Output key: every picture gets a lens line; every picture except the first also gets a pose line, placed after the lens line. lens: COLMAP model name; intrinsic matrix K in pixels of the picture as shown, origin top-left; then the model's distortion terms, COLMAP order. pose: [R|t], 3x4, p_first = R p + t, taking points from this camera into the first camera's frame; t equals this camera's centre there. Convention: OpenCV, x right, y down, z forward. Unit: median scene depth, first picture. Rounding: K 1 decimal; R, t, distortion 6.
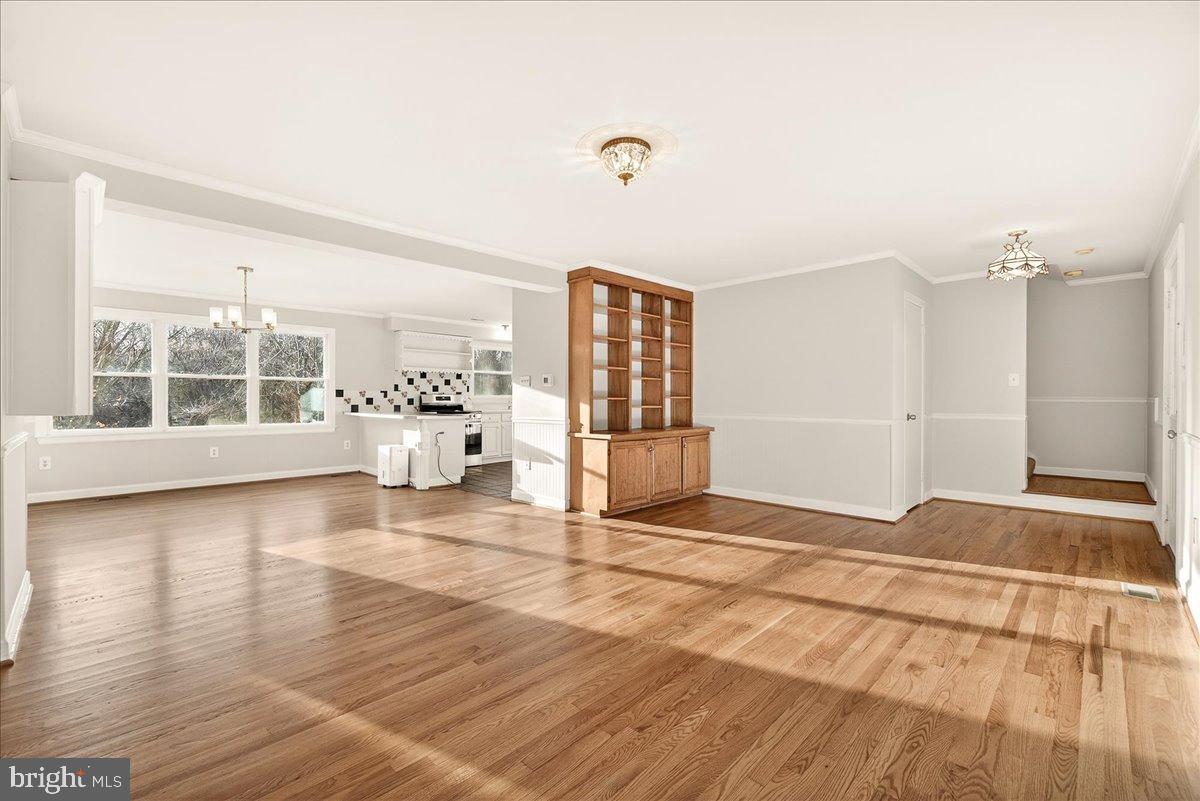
lens RADIAL K [[510.6, 0, 589.8], [0, 510.6, 398.9], [0, 0, 1]] dist [-0.002461, -0.000284]
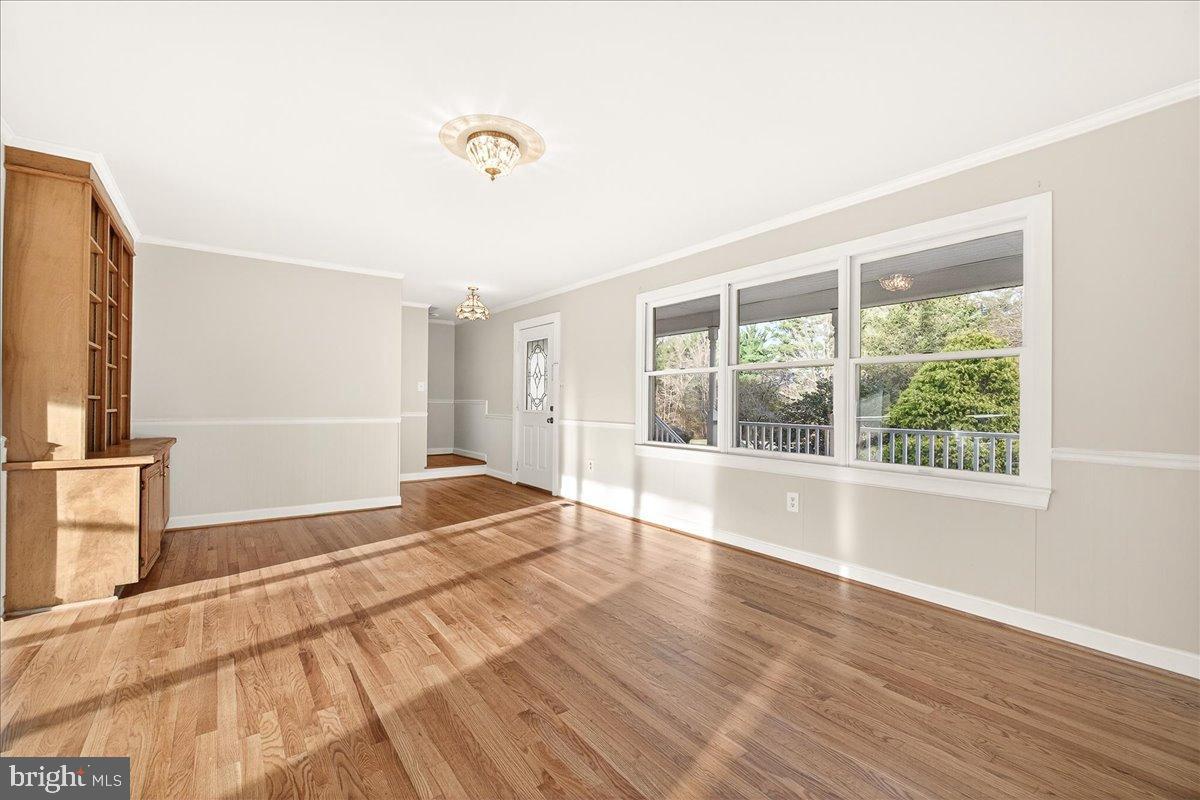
lens RADIAL K [[510.6, 0, 589.8], [0, 510.6, 398.4], [0, 0, 1]] dist [-0.002461, -0.000284]
pose [[0.158458, 0.008939, 0.987325, -0.596447], [-0.010519, 0.999918, -0.007365, -0.000813], [-0.987310, -0.009218, 0.158539, 0.465032]]
